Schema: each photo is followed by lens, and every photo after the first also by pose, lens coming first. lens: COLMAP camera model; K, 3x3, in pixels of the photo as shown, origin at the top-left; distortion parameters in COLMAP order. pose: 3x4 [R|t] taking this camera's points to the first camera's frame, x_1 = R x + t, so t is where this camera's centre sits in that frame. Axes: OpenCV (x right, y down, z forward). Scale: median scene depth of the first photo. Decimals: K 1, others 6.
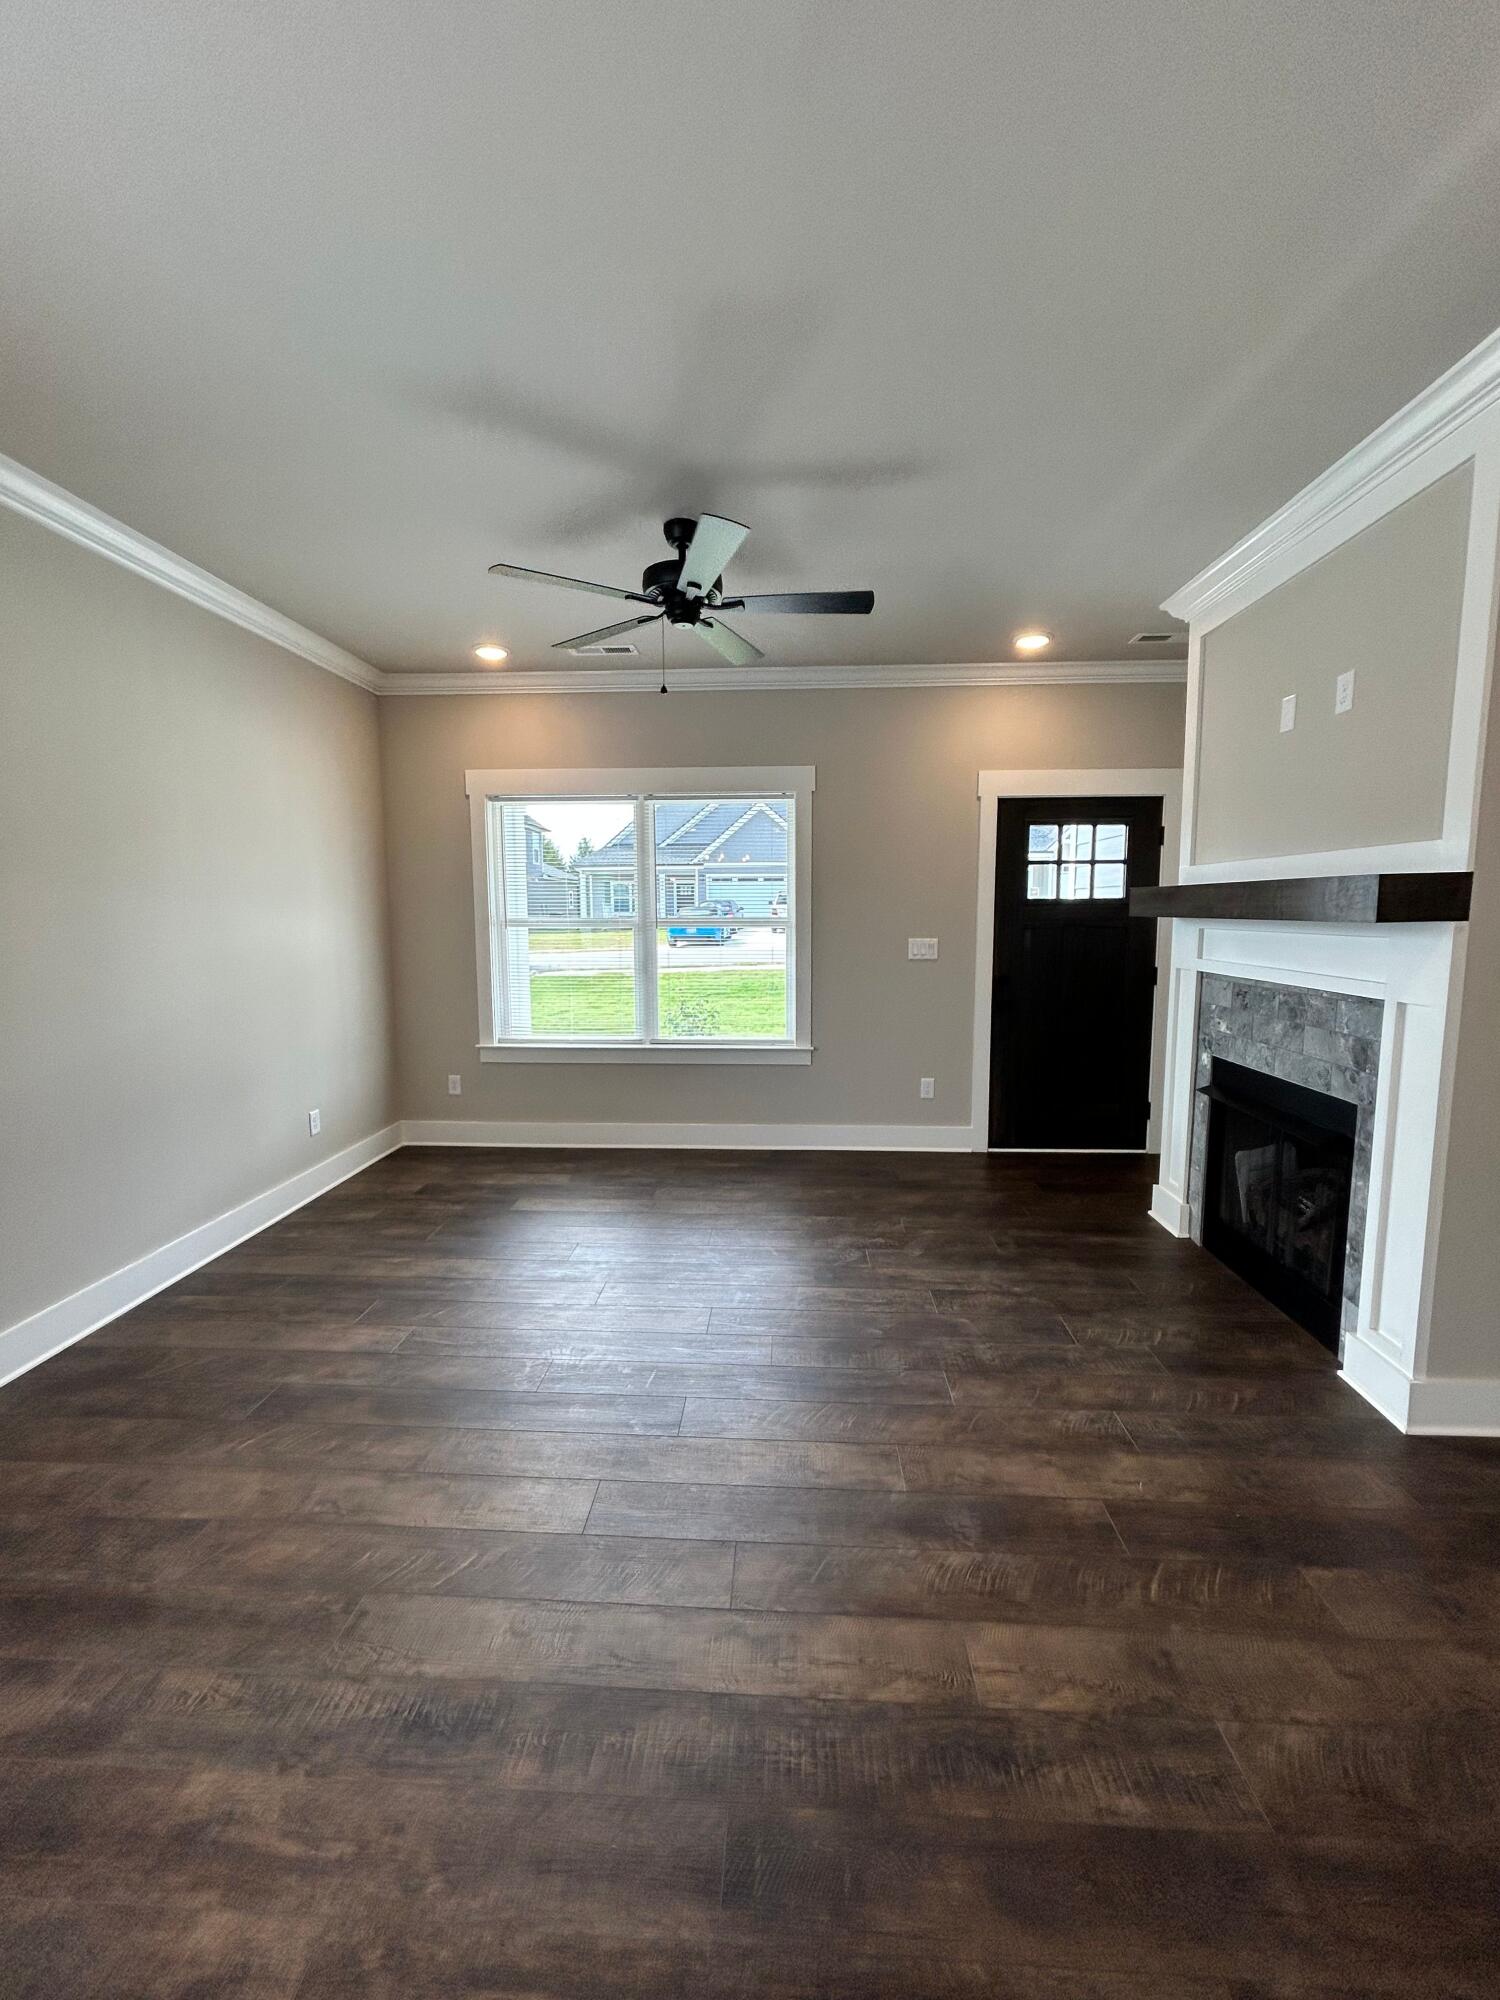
lens RADIAL K [[803.7, 0, 748.1], [0, 803.7, 996.8], [0, 0, 1]] dist [0.005340, 0.000226]
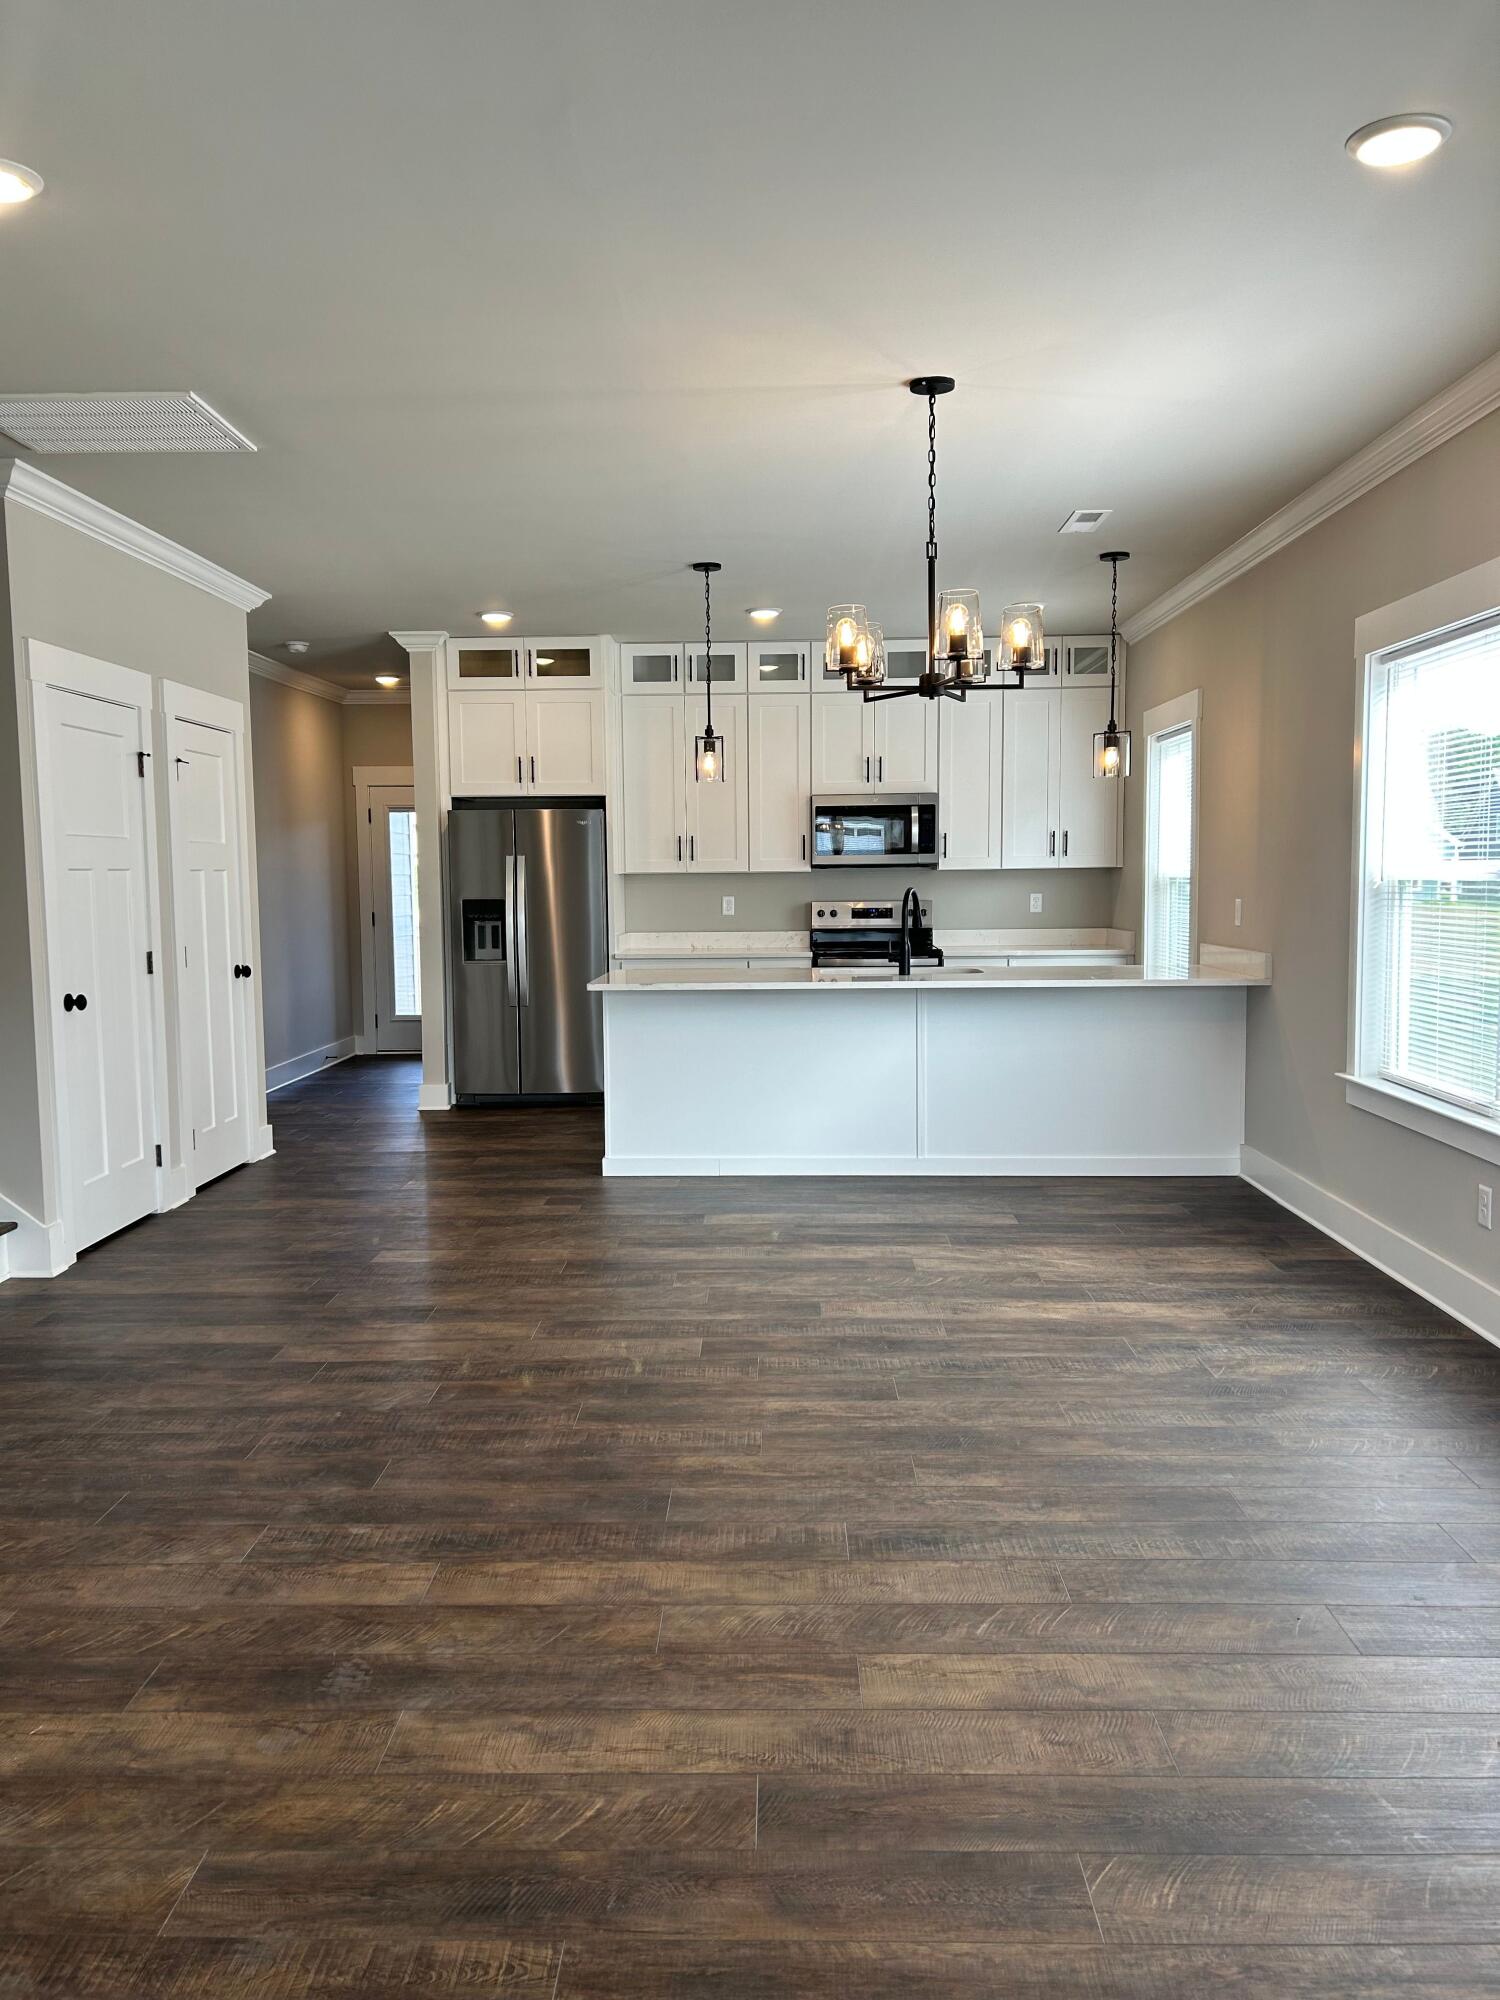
lens RADIAL K [[1451.8, 0, 749.7], [0, 1451.8, 1003.4], [0, 0, 1]] dist [0.001381, 0.000267]
pose [[-0.999300, 0.017803, -0.032917, -0.081547], [0.010665, 0.978601, 0.205491, -0.264769], [0.035871, 0.204996, -0.978105, 2.598826]]
